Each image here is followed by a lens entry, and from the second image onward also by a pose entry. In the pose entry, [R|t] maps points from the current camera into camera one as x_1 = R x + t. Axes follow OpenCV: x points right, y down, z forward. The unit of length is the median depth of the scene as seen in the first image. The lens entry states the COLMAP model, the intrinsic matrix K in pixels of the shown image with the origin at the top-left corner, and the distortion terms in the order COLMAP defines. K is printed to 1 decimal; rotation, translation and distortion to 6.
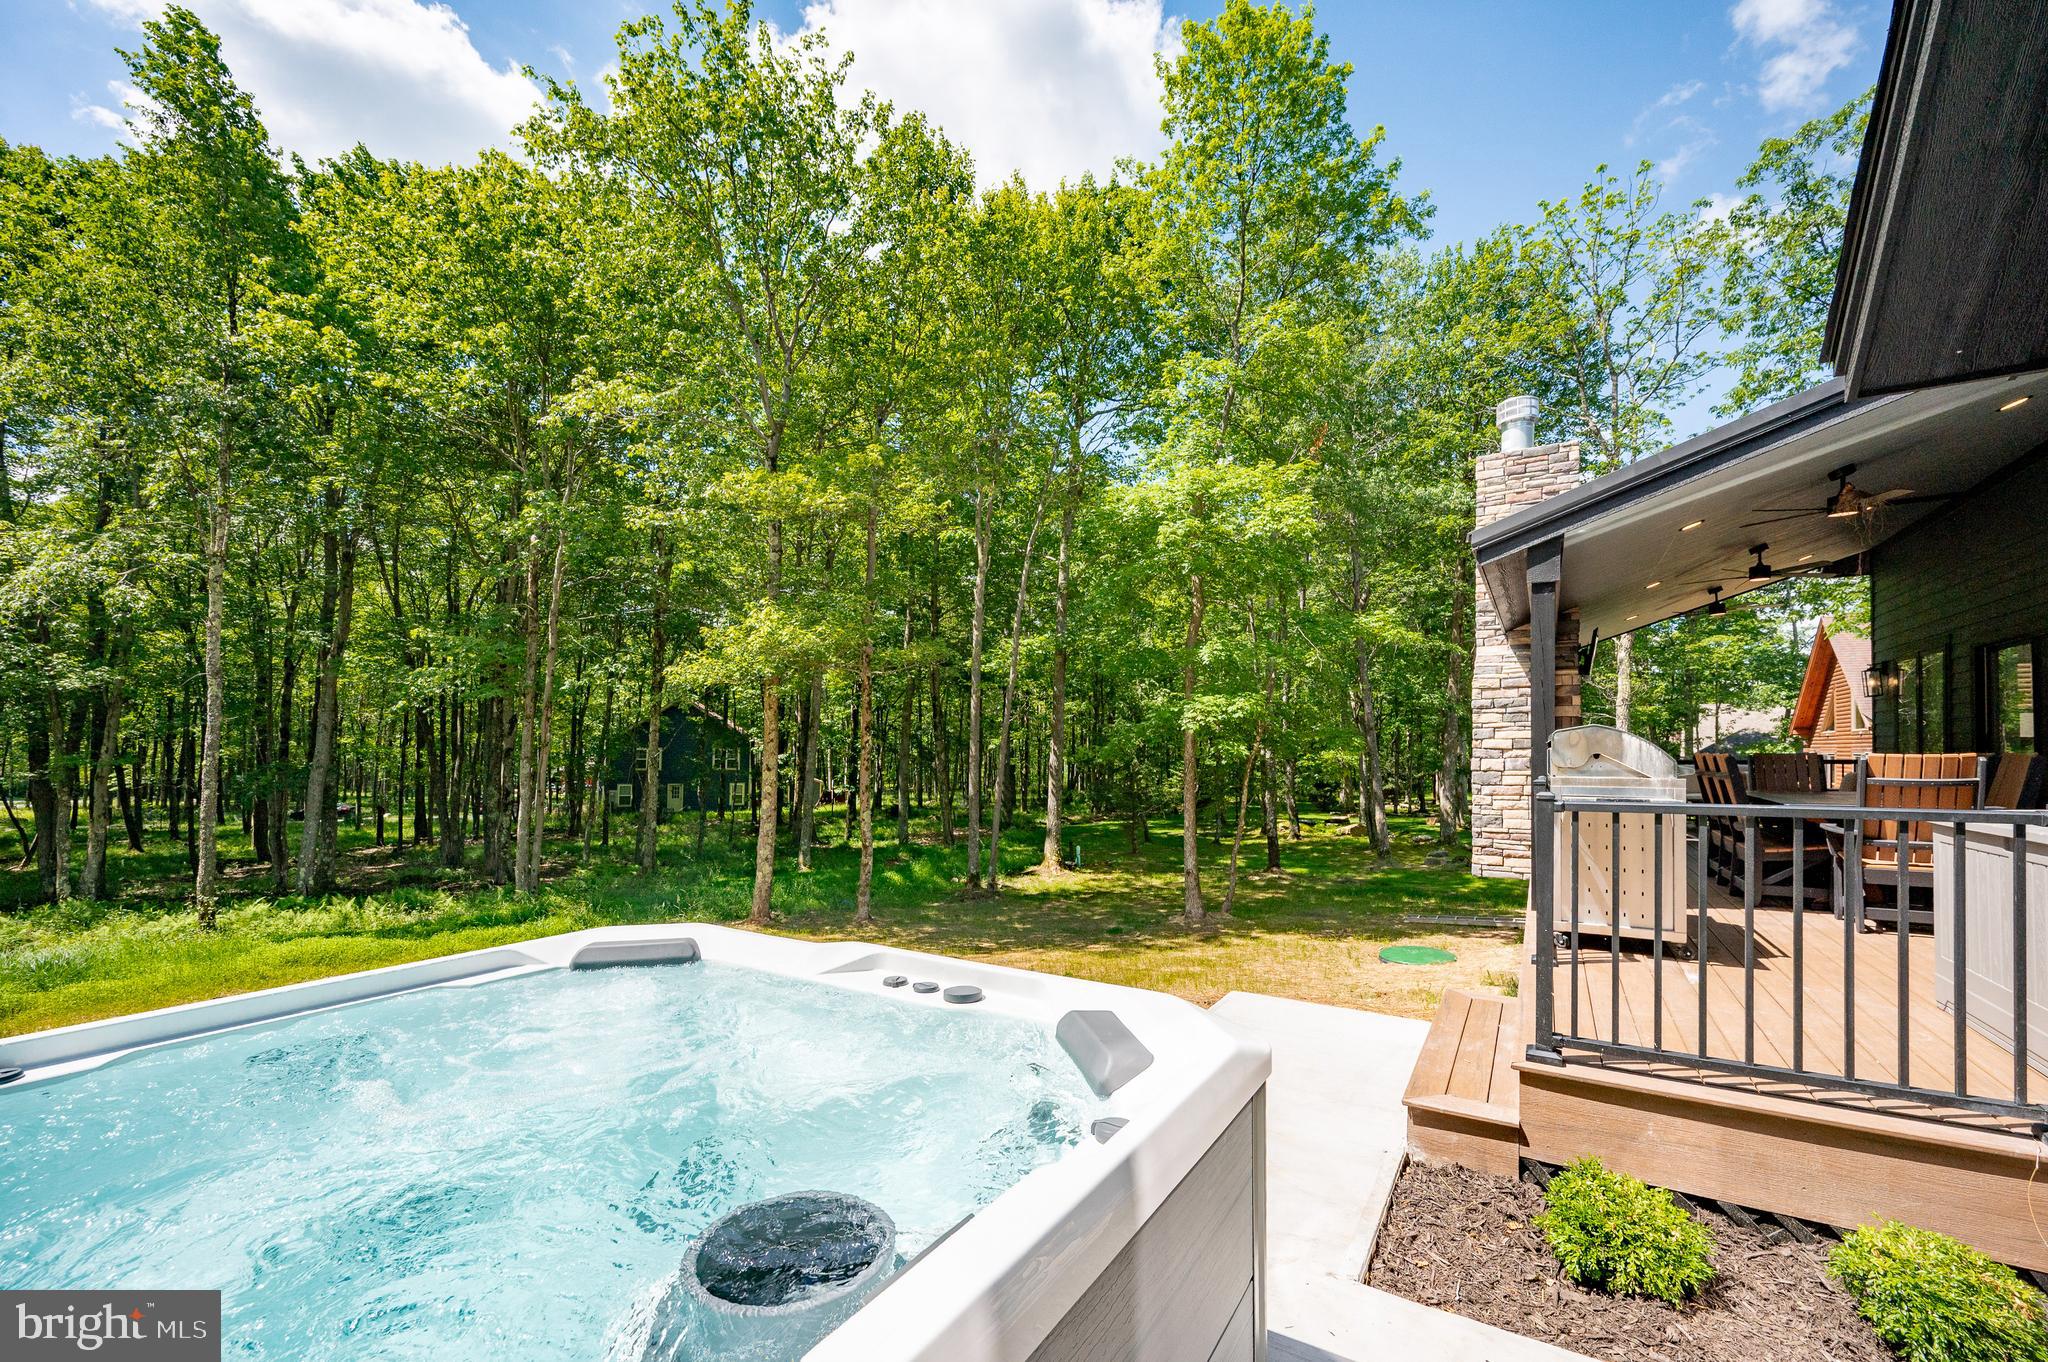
lens RADIAL K [[799.9, 0, 1029.0], [0, 799.9, 718.7], [0, 0, 1]] dist [-0.000392, -0.000034]
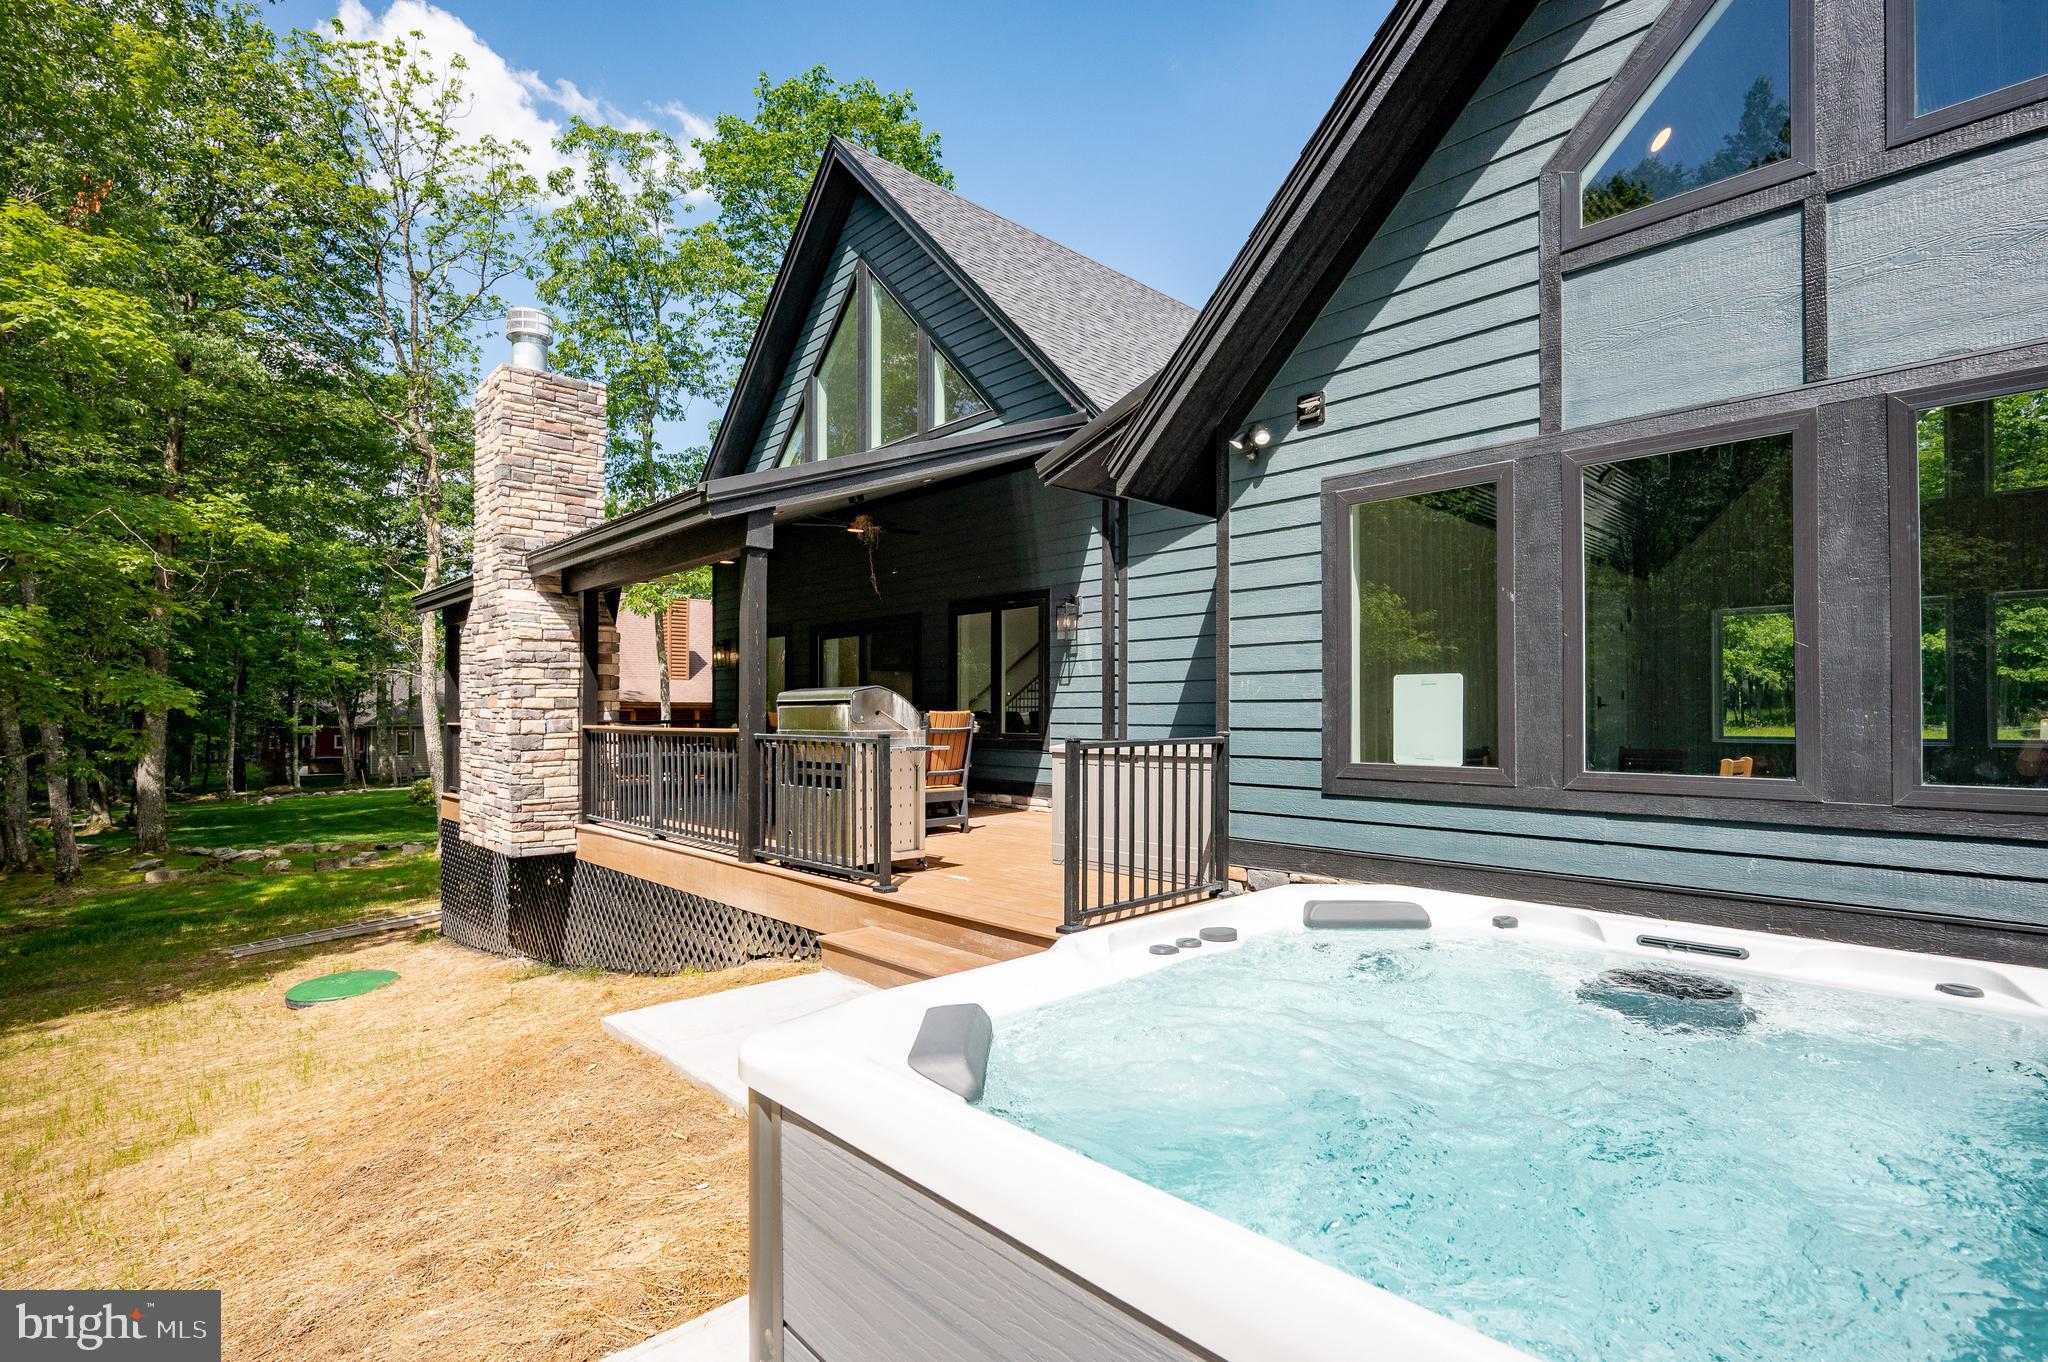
lens RADIAL K [[969.6, 0, 1028.6], [0, 969.6, 709.9], [0, 0, 1]] dist [0.001751, 0.000238]
pose [[0.234707, 0.001557, 0.972065, -0.325225], [-0.034617, 0.999378, 0.006757, 0.013023], [-0.971450, -0.035236, 0.234615, 0.228157]]
